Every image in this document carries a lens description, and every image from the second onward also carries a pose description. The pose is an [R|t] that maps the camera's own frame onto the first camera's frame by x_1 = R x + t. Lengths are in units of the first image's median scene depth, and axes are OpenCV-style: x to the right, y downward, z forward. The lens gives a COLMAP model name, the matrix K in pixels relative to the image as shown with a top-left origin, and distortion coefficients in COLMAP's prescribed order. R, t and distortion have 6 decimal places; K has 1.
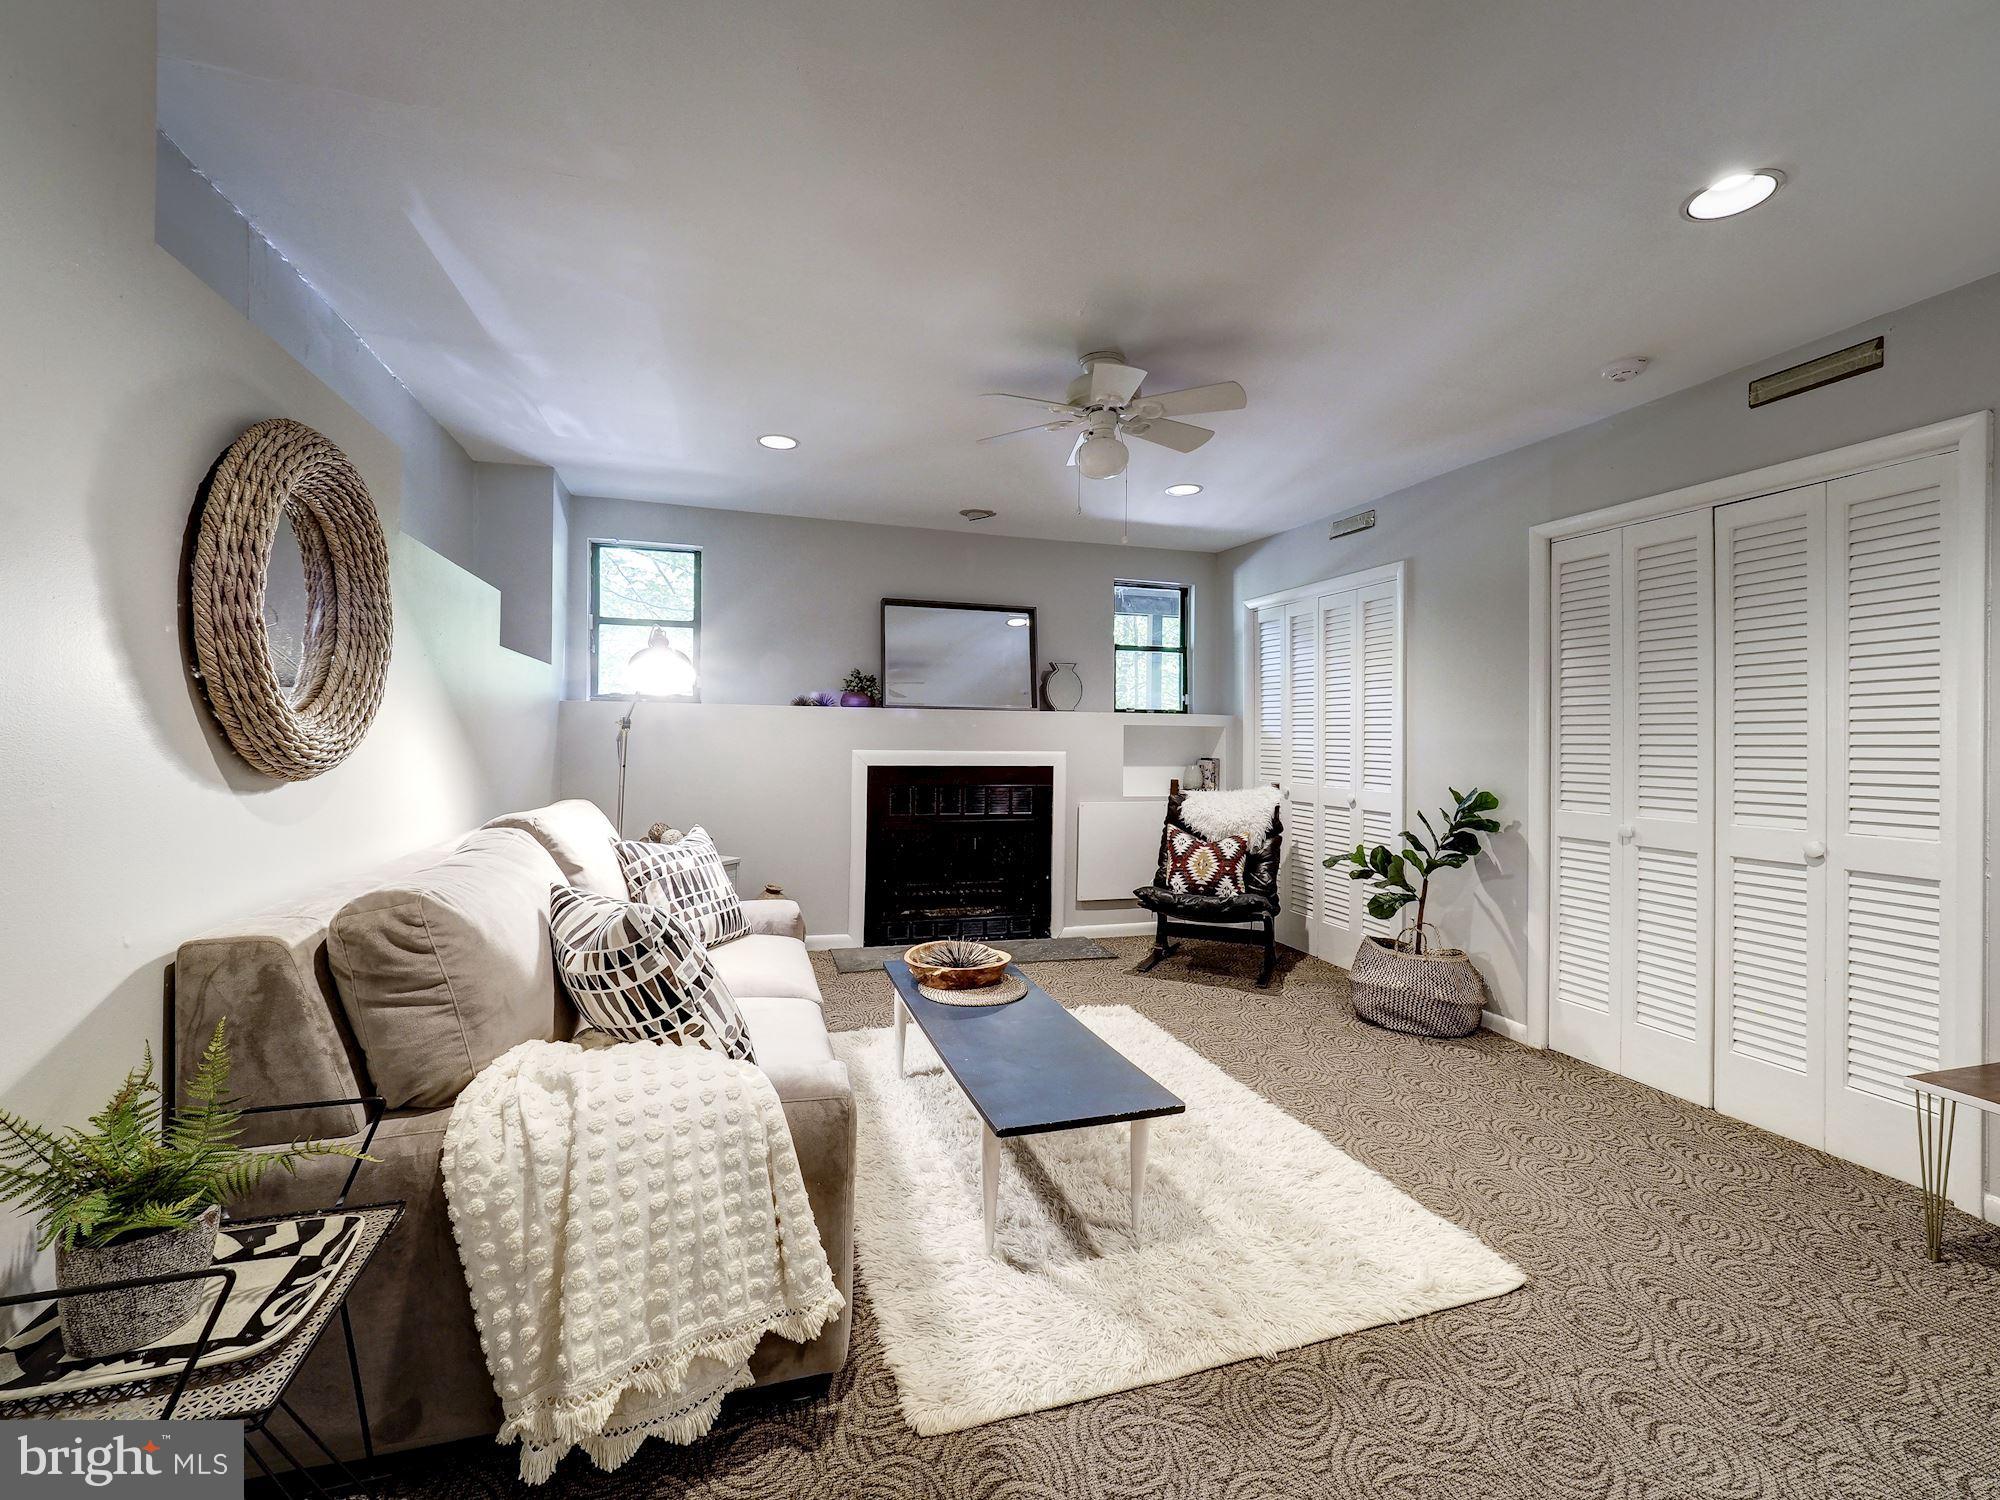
lens RADIAL K [[850.3, 0, 1010.1], [0, 850.3, 744.1], [0, 0, 1]] dist [-0.002863, -0.002531]
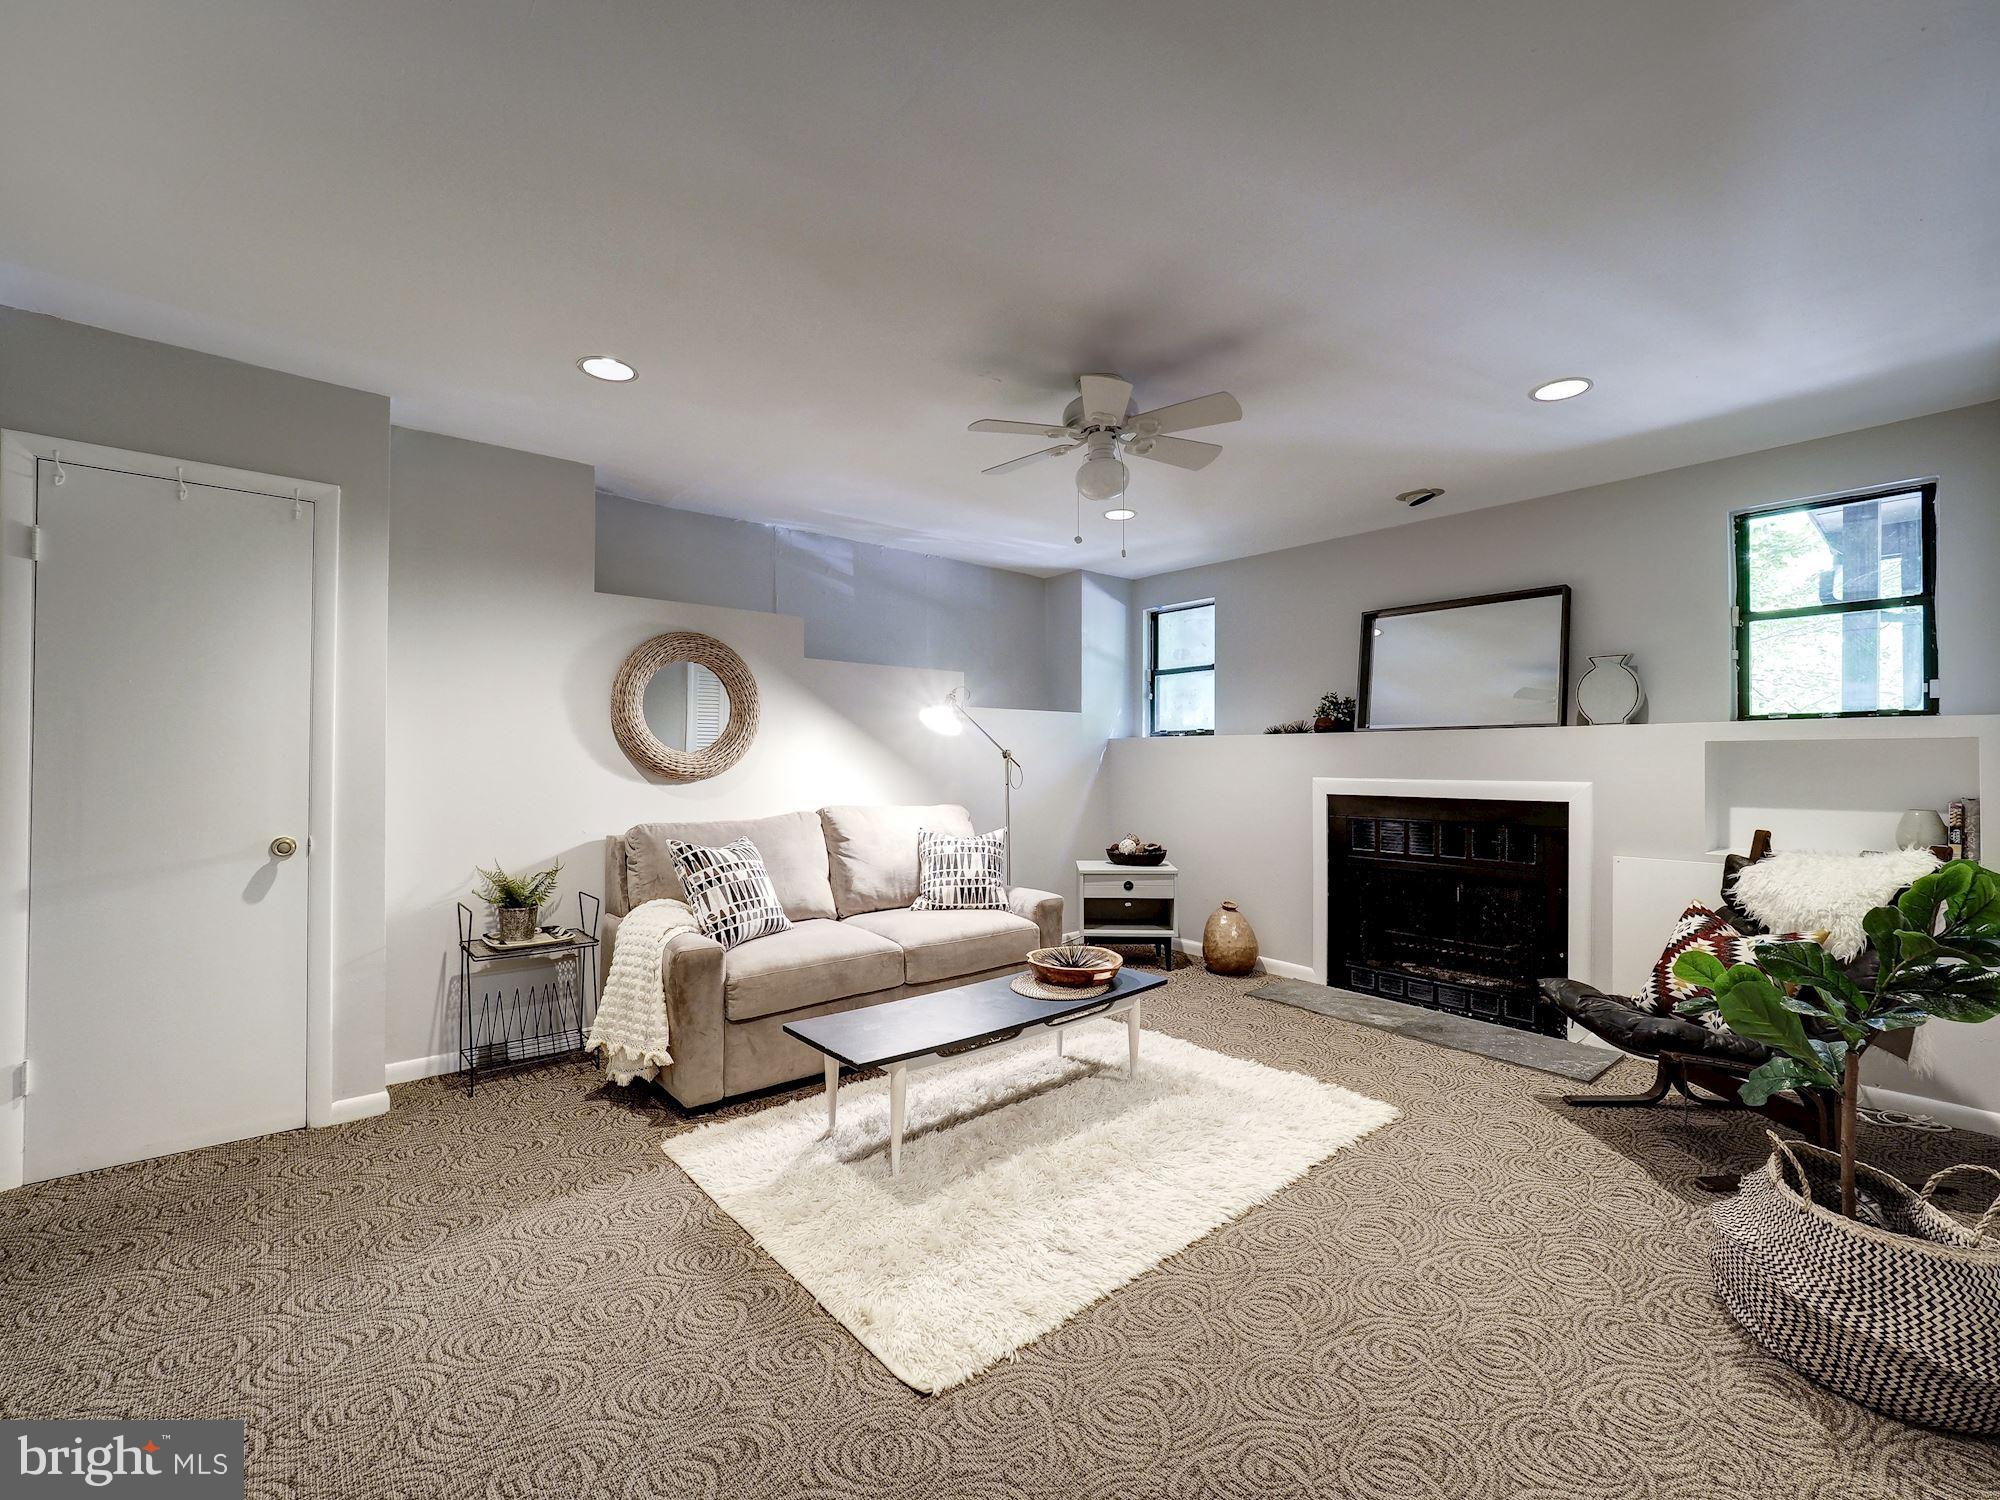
lens RADIAL K [[850.3, 0, 995.5], [0, 850.3, 769.0], [0, 0, 1]] dist [-0.002863, -0.002531]
pose [[0.388613, -0.006814, -0.921376, 0.554151], [-0.007881, 0.999911, -0.010719, 0.010309], [0.921368, 0.011427, 0.388525, 0.287055]]
